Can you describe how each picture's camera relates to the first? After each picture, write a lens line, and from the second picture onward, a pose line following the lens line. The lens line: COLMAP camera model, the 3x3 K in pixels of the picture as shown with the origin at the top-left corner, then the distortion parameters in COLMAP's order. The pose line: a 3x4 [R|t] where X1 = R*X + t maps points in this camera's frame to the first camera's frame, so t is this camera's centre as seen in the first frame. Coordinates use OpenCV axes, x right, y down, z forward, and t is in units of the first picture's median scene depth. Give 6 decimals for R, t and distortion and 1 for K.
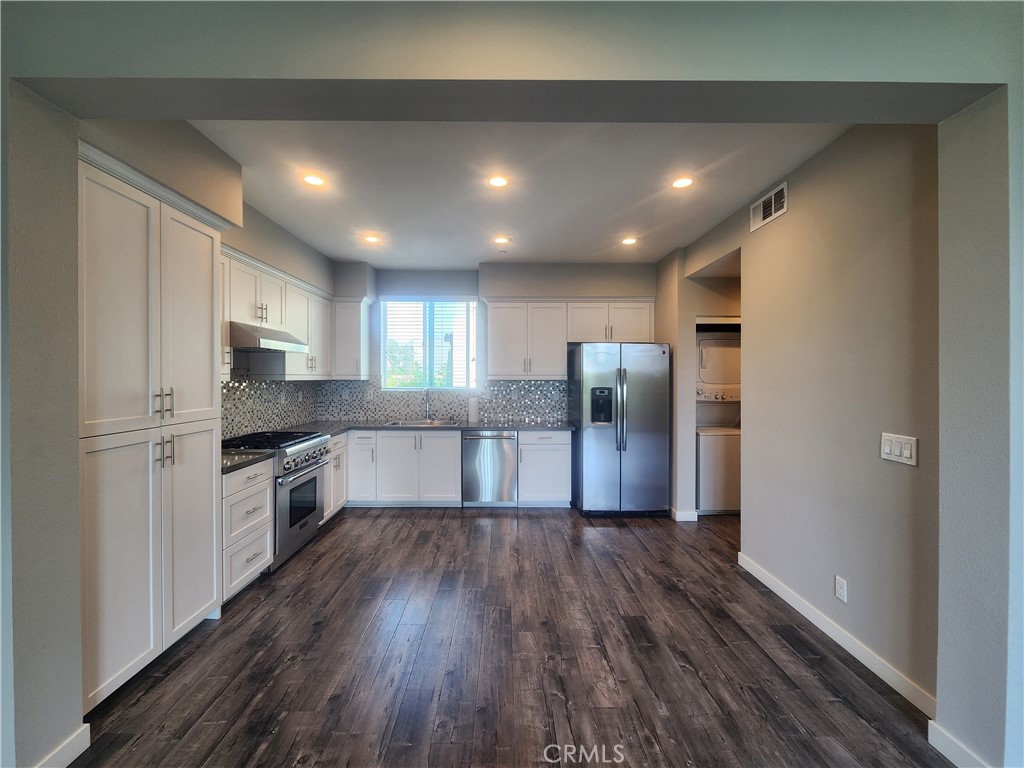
lens RADIAL K [[419.8, 0, 510.7], [0, 419.8, 378.8], [0, 0, 1]] dist [0.004500, -0.004242]
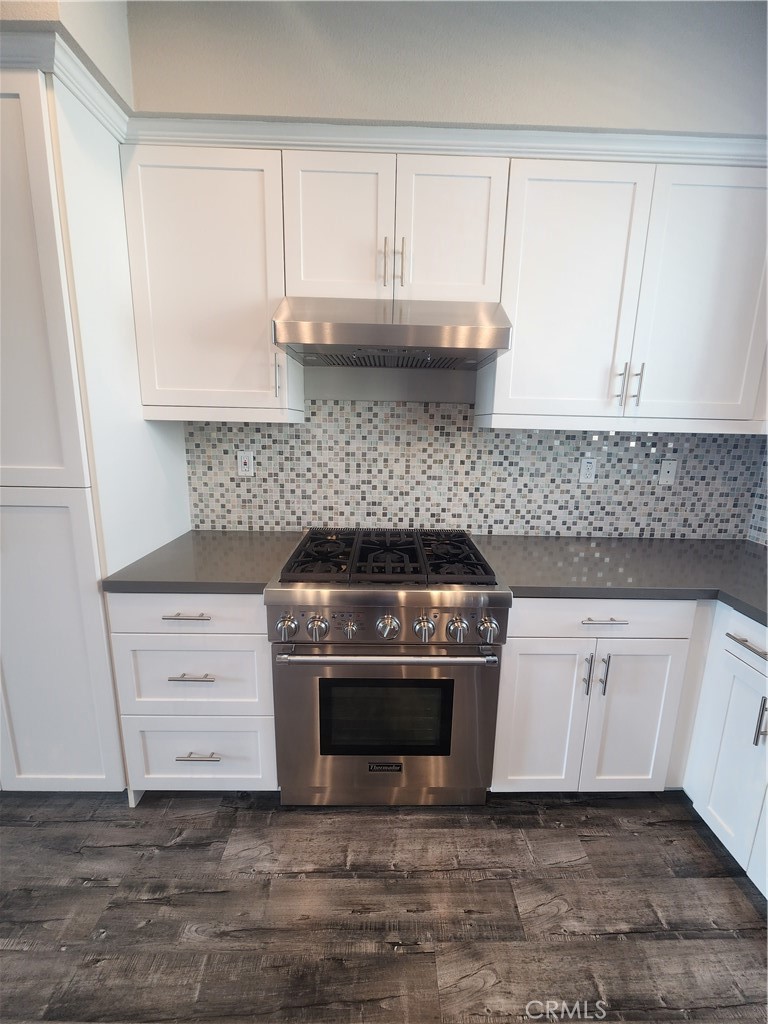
lens RADIAL K [[419.8, 0, 391.2], [0, 419.8, 508.1], [0, 0, 1]] dist [0.004500, -0.004242]
pose [[0.003452, 0.193849, -0.981025, -0.104090], [-0.026879, 0.980695, 0.193689, 0.003822], [0.999633, 0.025700, 0.008596, 0.842360]]
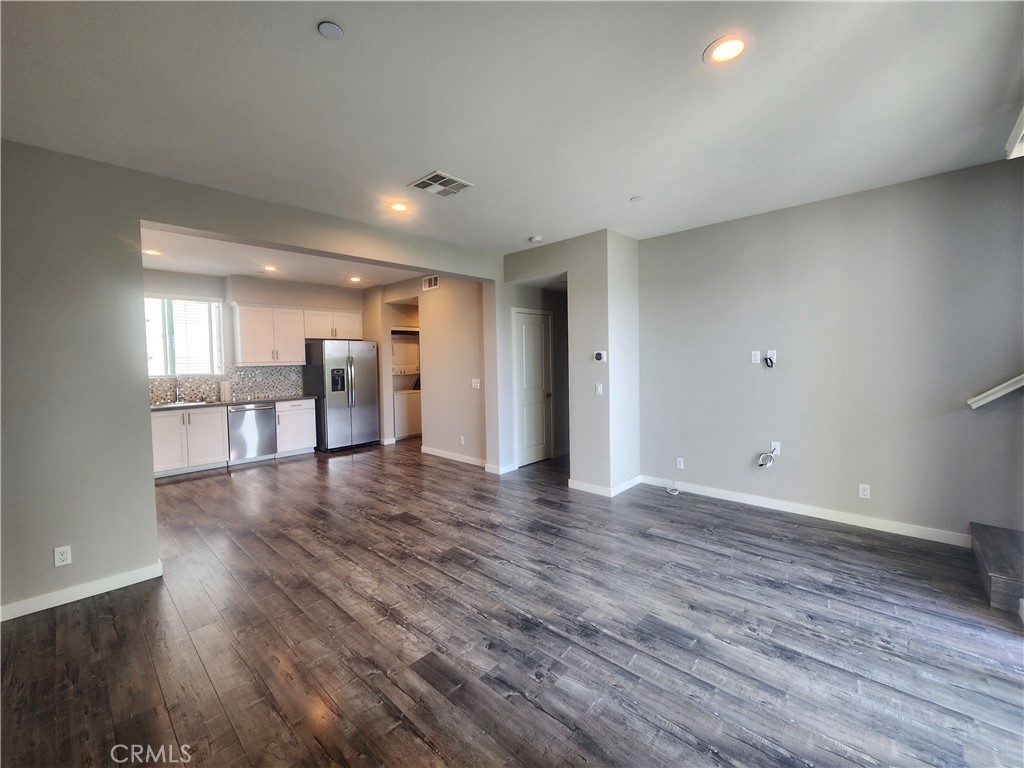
lens RADIAL K [[419.8, 0, 509.7], [0, 419.8, 375.7], [0, 0, 1]] dist [0.004500, -0.004242]
pose [[0.695160, -0.044035, 0.717505, -0.488964], [0.022160, 0.998960, 0.039838, -0.001783], [-0.718513, -0.011794, 0.695413, -0.579382]]
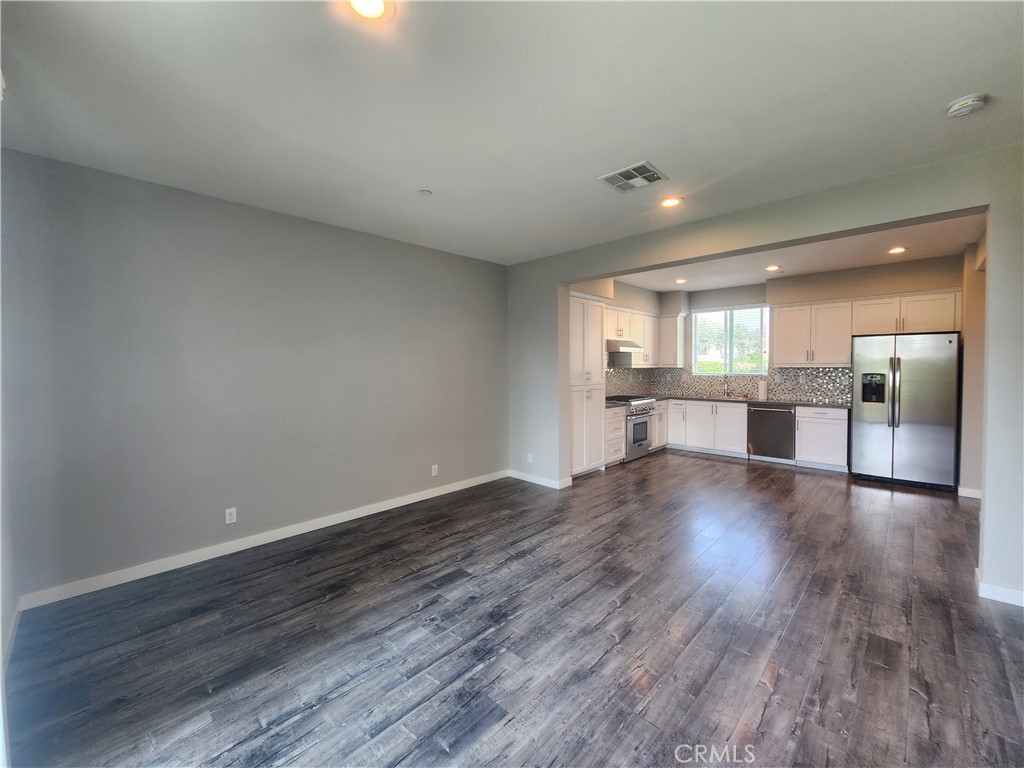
lens RADIAL K [[419.8, 0, 510.1], [0, 419.8, 375.0], [0, 0, 1]] dist [0.004500, -0.004242]
pose [[0.708734, 0.010629, -0.705396, 0.346952], [0.002522, 0.999842, 0.017600, 0.001765], [0.705472, -0.014253, 0.708595, -0.614458]]
